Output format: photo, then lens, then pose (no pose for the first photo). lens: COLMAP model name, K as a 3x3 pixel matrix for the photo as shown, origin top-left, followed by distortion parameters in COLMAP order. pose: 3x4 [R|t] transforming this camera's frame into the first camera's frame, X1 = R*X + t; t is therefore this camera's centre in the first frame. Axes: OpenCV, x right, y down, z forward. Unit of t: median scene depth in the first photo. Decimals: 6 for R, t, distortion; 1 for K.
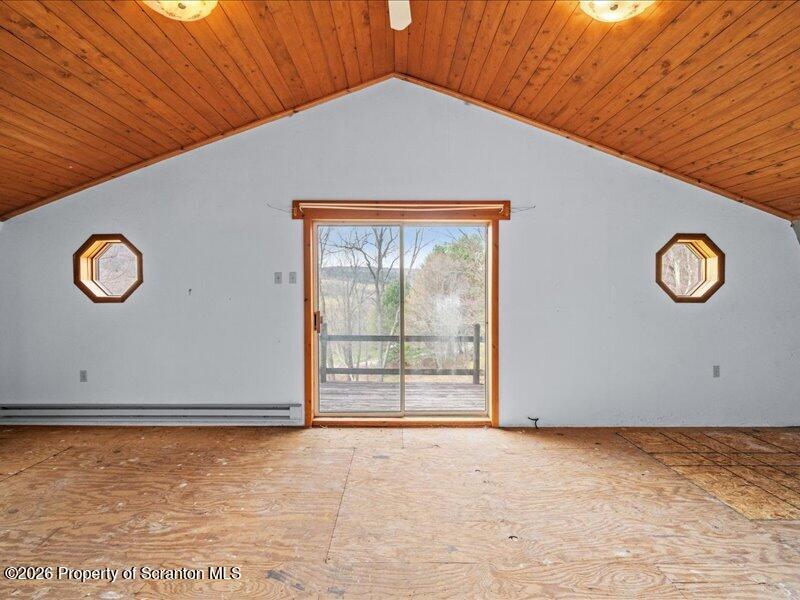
lens RADIAL K [[336.5, 0, 398.5], [0, 336.5, 299.3], [0, 0, 1]] dist [-0.003479, 0.000112]
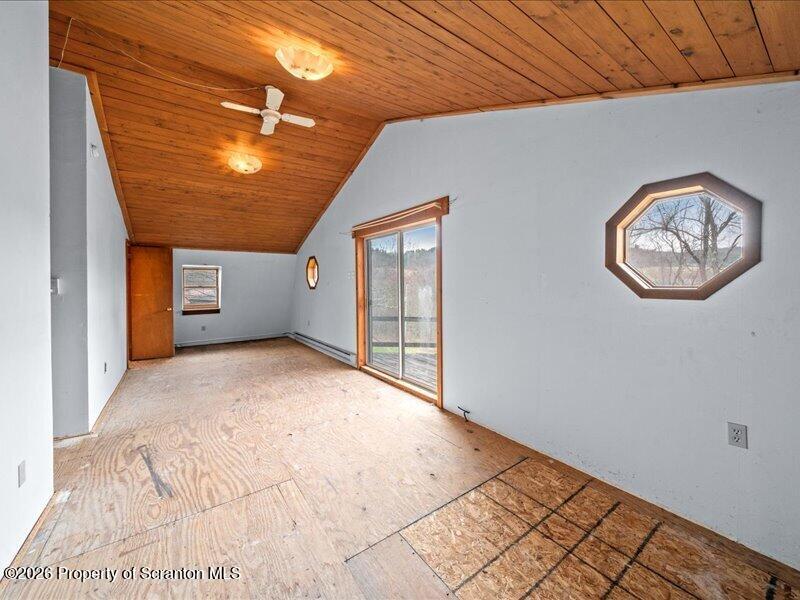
lens RADIAL K [[315.8, 0, 400.1], [0, 315.8, 292.3], [0, 0, 1]] dist [-0.001279, -0.000041]
pose [[0.579552, 0.018378, -0.814728, 1.045775], [-0.010294, 0.999831, 0.015230, -0.005006], [0.814870, -0.000440, 0.579643, 0.304048]]
